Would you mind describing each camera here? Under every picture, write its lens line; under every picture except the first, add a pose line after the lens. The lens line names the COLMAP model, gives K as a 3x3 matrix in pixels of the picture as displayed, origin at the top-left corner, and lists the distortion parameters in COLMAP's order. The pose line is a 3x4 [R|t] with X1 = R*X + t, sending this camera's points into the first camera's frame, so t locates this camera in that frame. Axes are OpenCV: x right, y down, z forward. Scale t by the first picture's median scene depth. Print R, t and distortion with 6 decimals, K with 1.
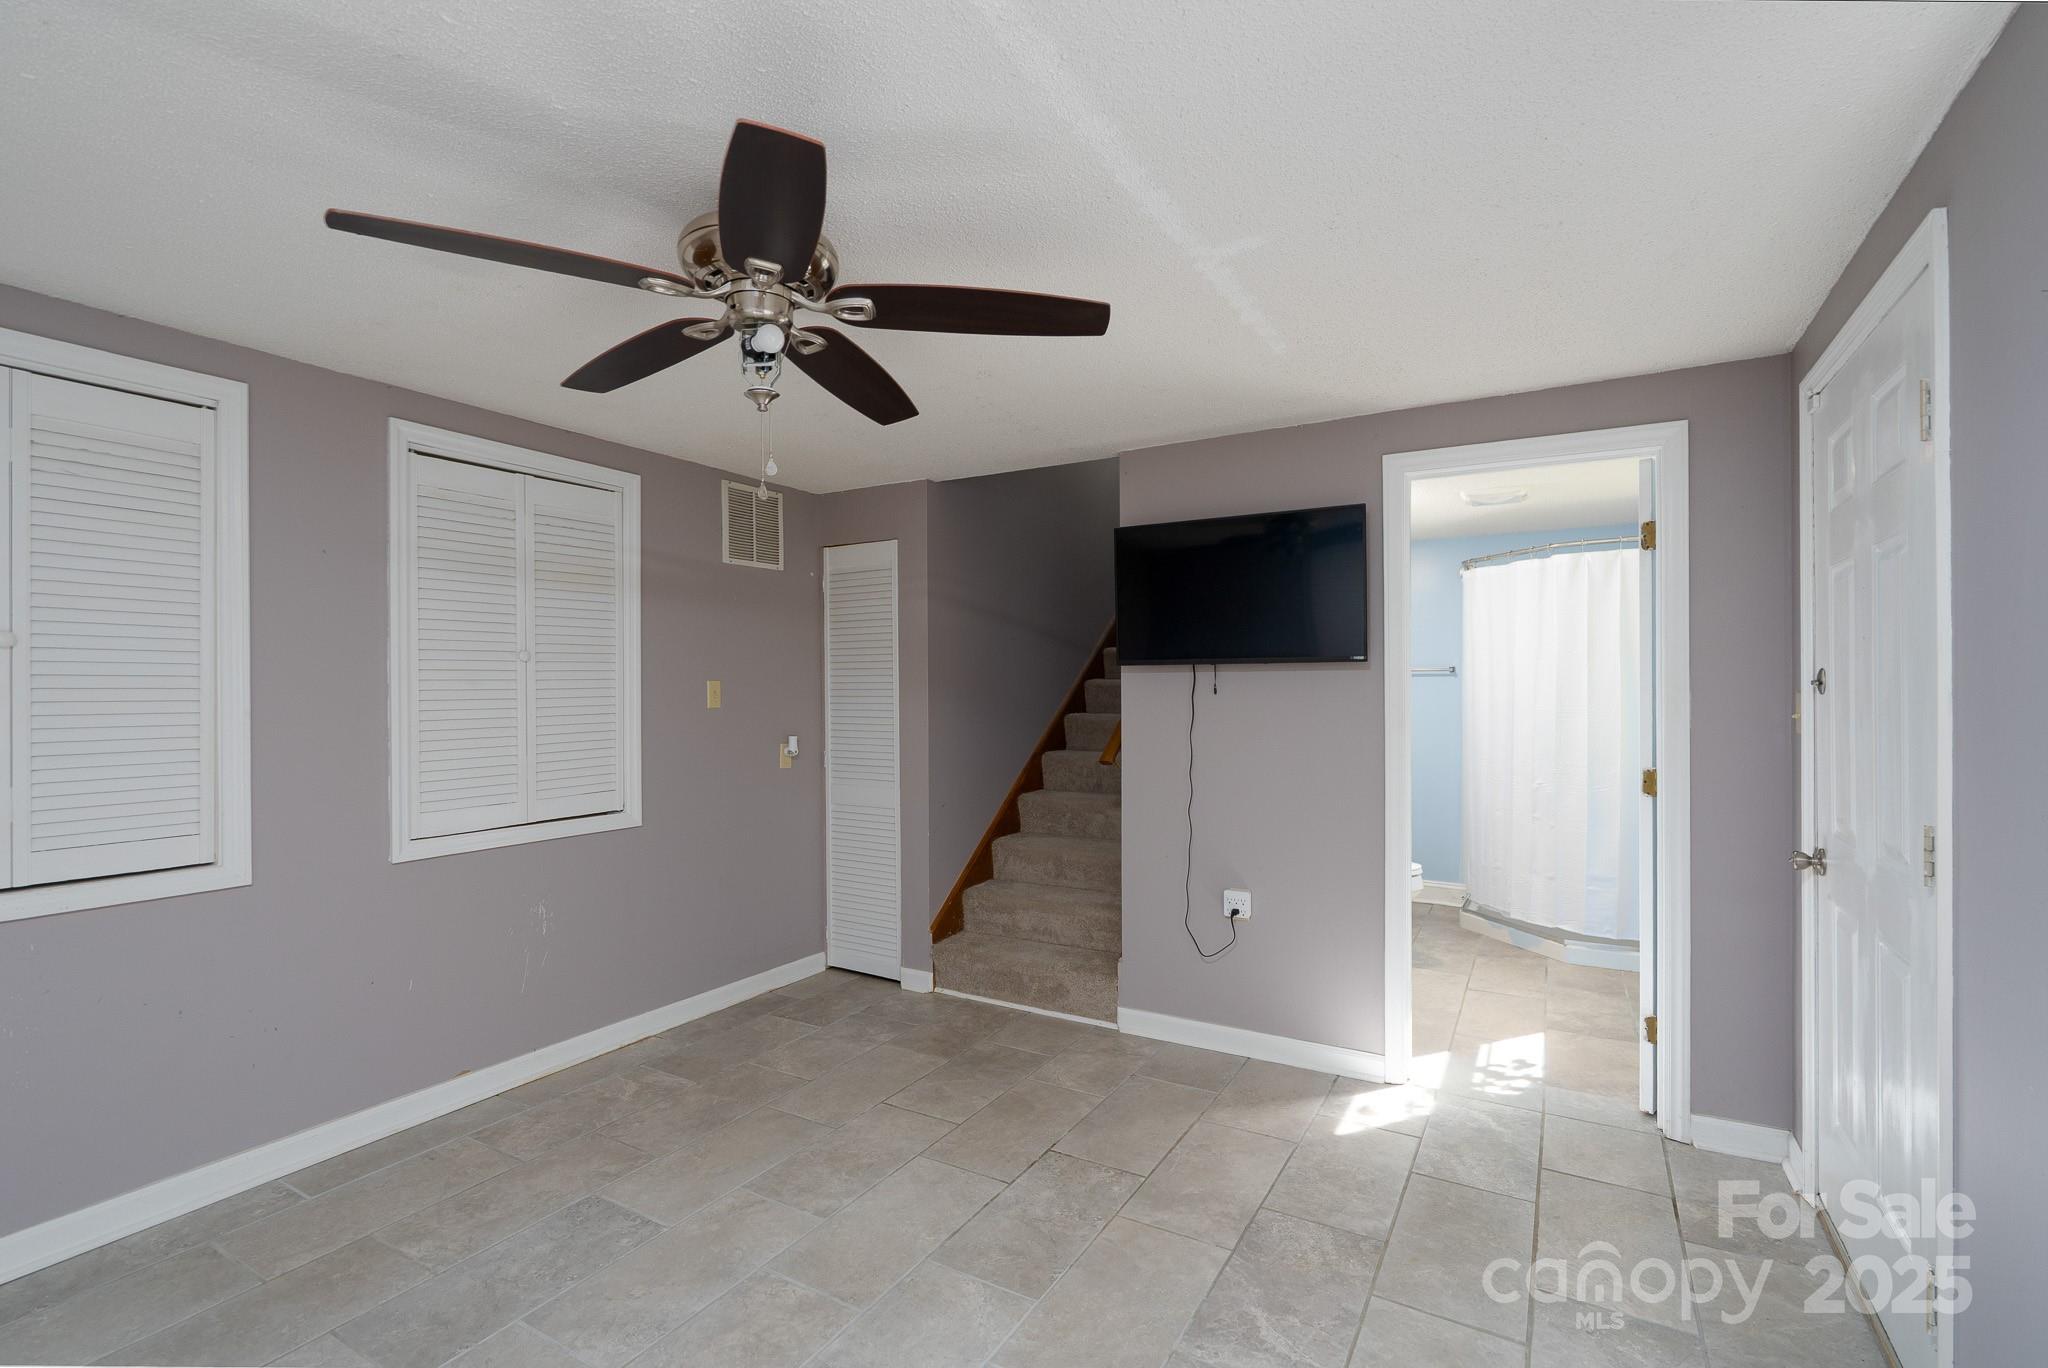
lens RADIAL K [[975.0, 0, 1009.1], [0, 975.0, 691.1], [0, 0, 1]] dist [0.021305, -0.000024]
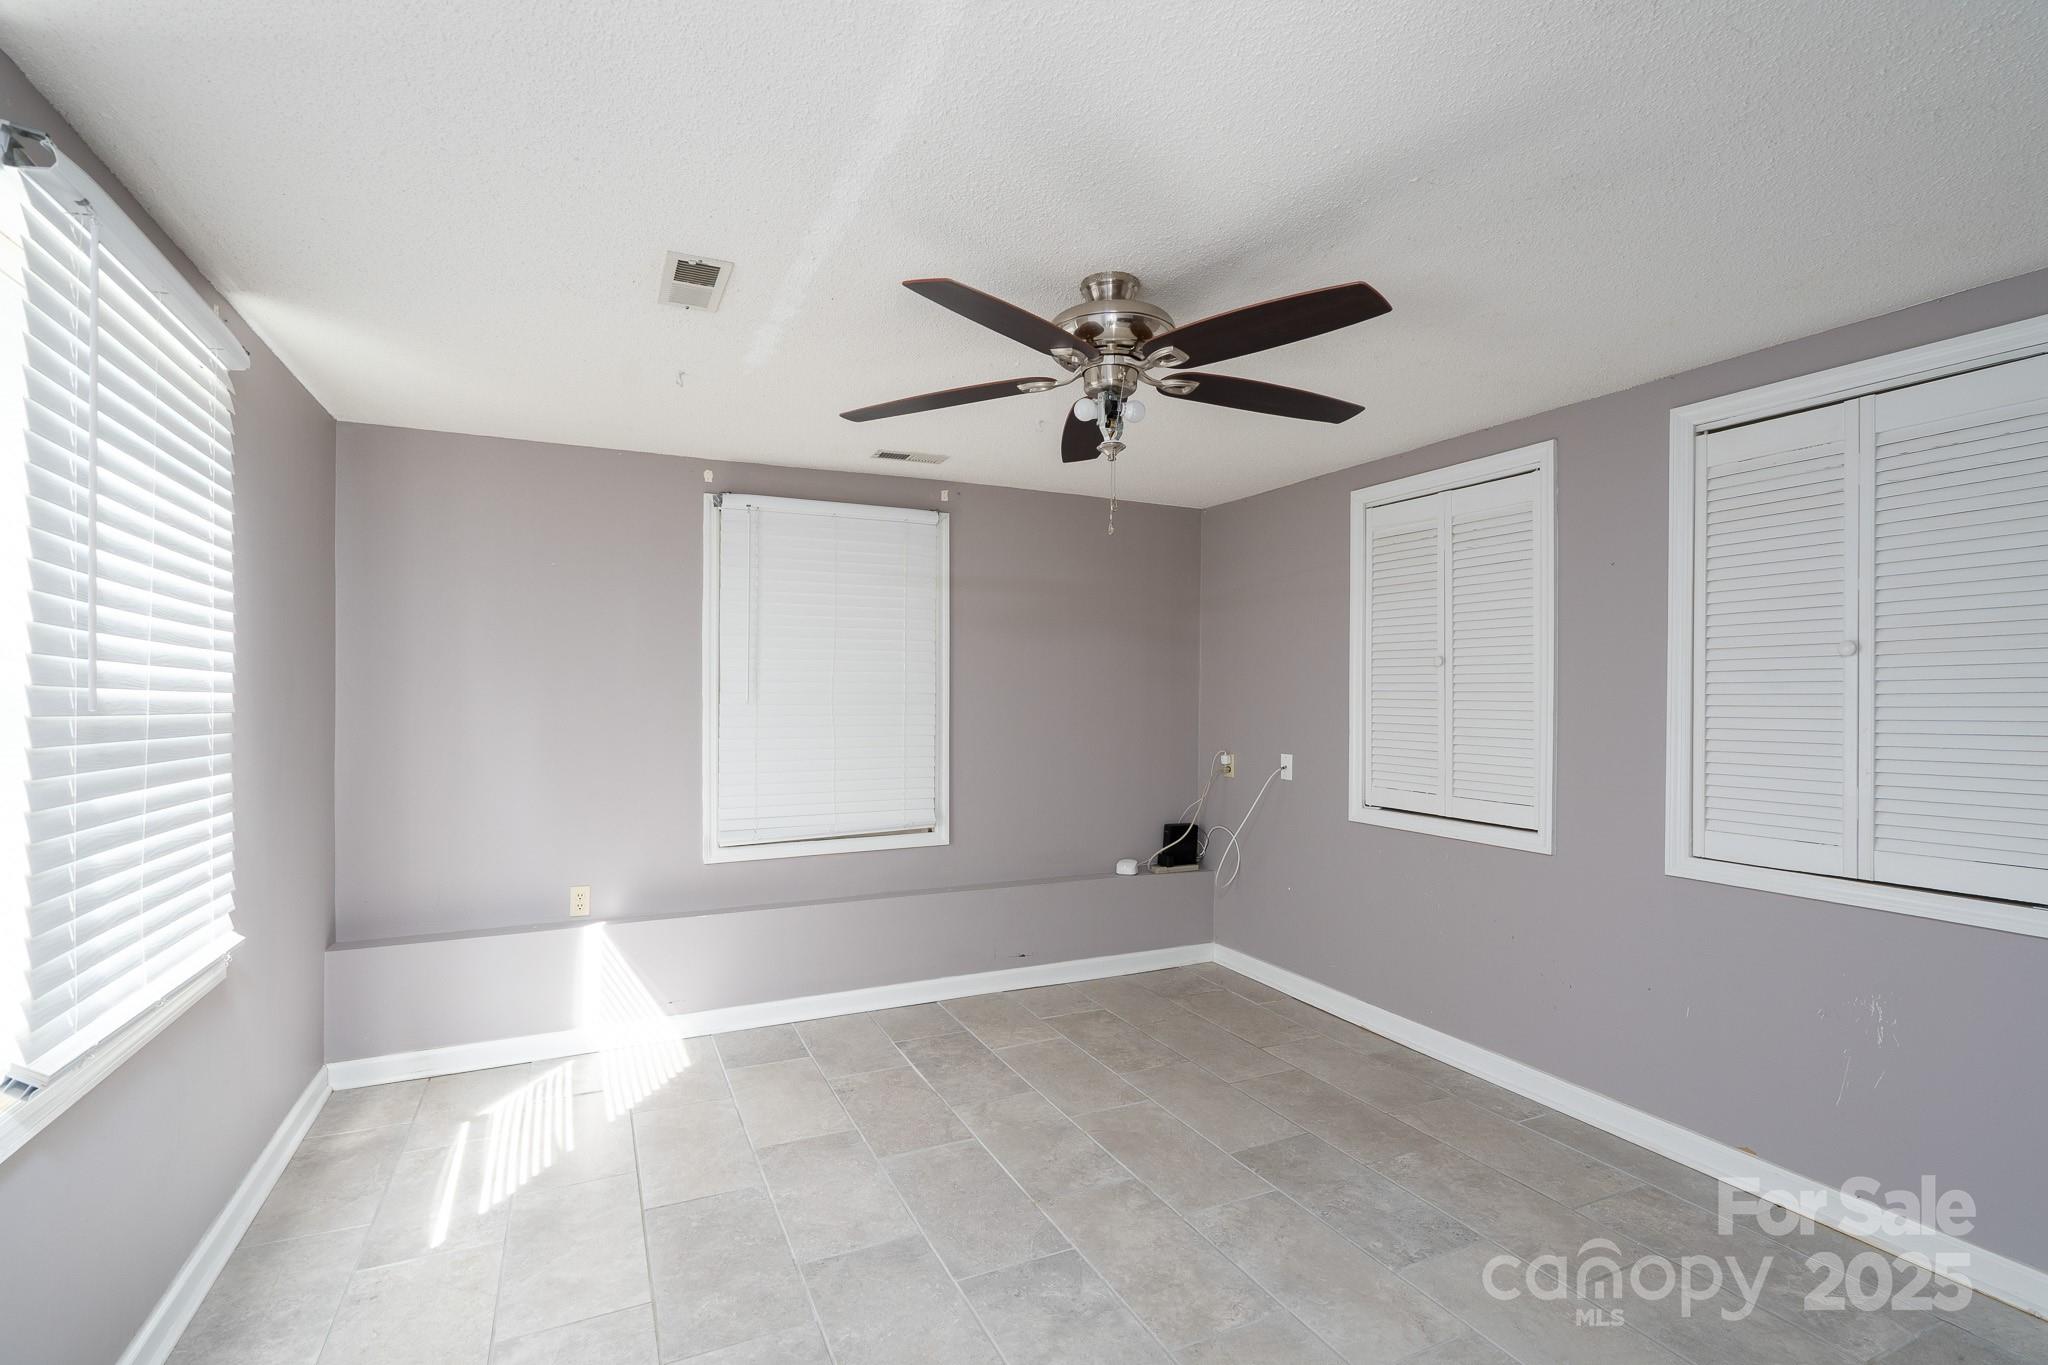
lens RADIAL K [[936.7, 0, 1018.1], [0, 936.7, 695.7], [0, 0, 1]] dist [-0.002366, -0.000156]
pose [[-0.569737, 0.001929, -0.821825, 0.545606], [-0.002898, 0.999986, 0.004356, -0.001930], [0.821822, 0.004863, -0.569723, 1.130517]]
